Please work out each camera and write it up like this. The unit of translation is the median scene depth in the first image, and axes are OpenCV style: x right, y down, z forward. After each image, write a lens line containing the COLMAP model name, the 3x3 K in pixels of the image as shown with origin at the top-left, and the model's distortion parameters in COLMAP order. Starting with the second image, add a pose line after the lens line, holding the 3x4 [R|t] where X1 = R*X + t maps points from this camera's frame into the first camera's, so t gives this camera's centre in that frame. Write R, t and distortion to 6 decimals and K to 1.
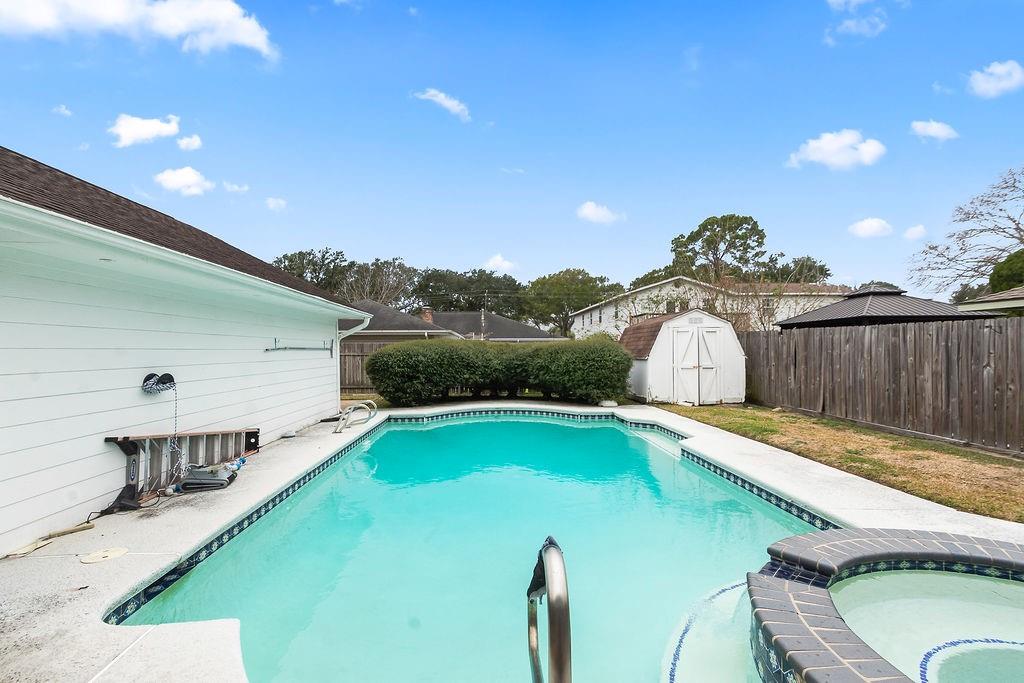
lens RADIAL K [[465.3, 0, 516.4], [0, 465.3, 344.7], [0, 0, 1]] dist [0.002966, -0.000026]
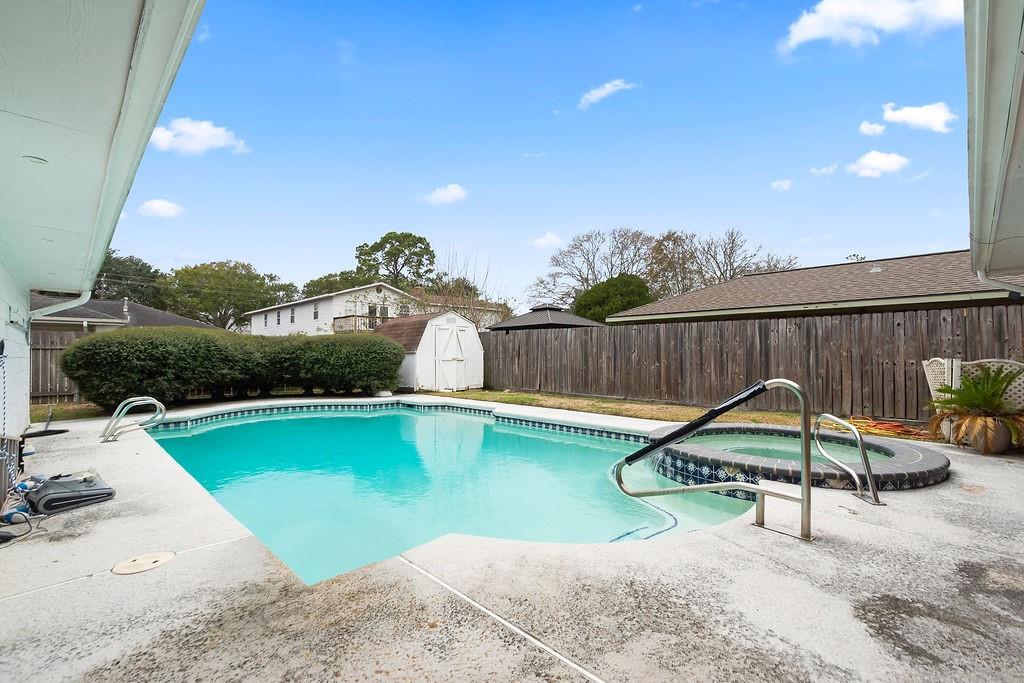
lens RADIAL K [[465.3, 0, 516.4], [0, 465.3, 344.7], [0, 0, 1]] dist [0.002966, -0.000026]
pose [[0.739035, 0.017527, 0.673439, -0.182249], [-0.004585, 0.999769, -0.020988, 0.021604], [-0.673651, 0.012423, 0.738945, 0.006709]]
